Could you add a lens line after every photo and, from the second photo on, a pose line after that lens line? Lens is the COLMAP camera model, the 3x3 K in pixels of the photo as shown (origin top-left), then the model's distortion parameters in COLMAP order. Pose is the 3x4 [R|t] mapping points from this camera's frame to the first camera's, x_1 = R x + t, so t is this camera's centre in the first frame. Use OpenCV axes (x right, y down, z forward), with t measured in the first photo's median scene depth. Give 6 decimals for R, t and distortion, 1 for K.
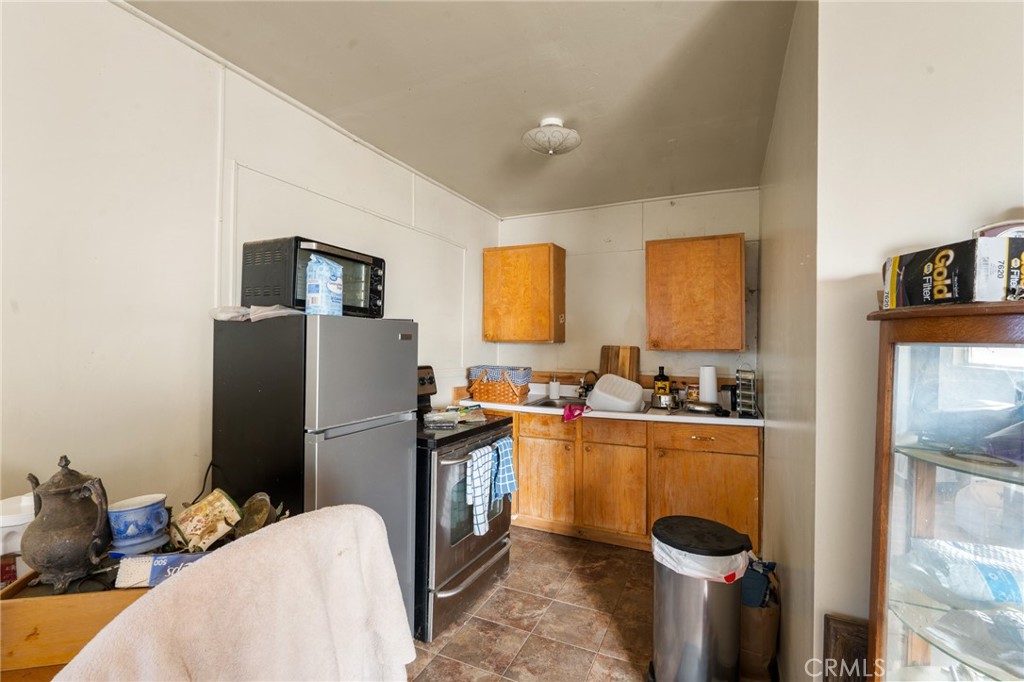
lens RADIAL K [[447.9, 0, 507.7], [0, 447.9, 343.8], [0, 0, 1]] dist [-0.006023, 0.000531]
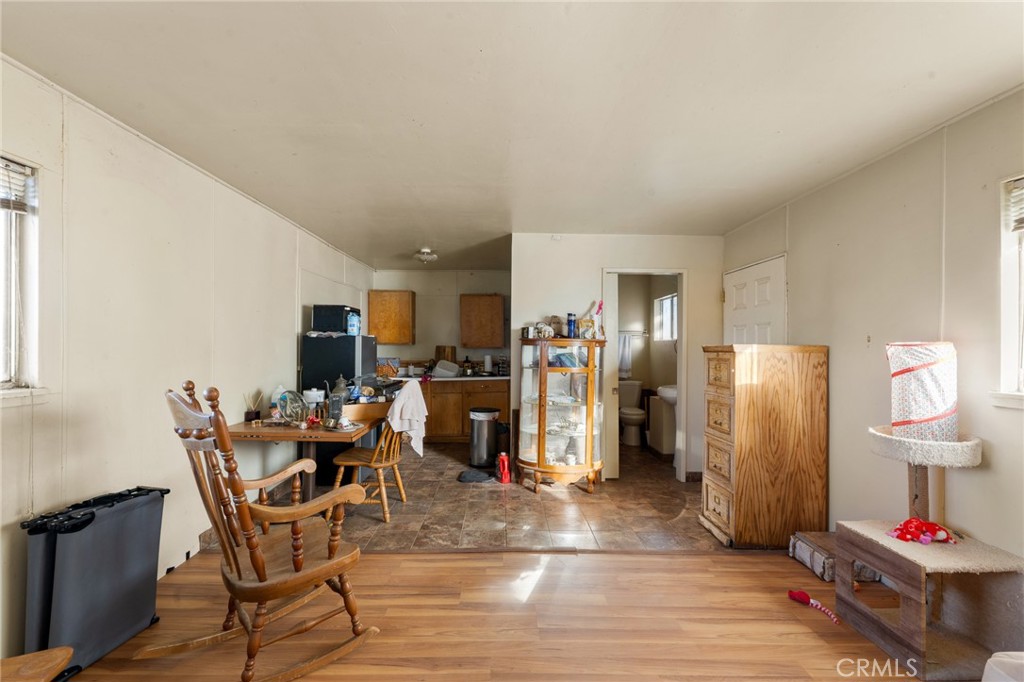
lens RADIAL K [[447.9, 0, 510.3], [0, 447.9, 342.2], [0, 0, 1]] dist [-0.006023, 0.000531]
pose [[0.895627, -0.001891, 0.444801, -0.402720], [0.003109, 0.999993, -0.002008, -0.007341], [-0.444794, 0.003181, 0.895627, -0.949112]]
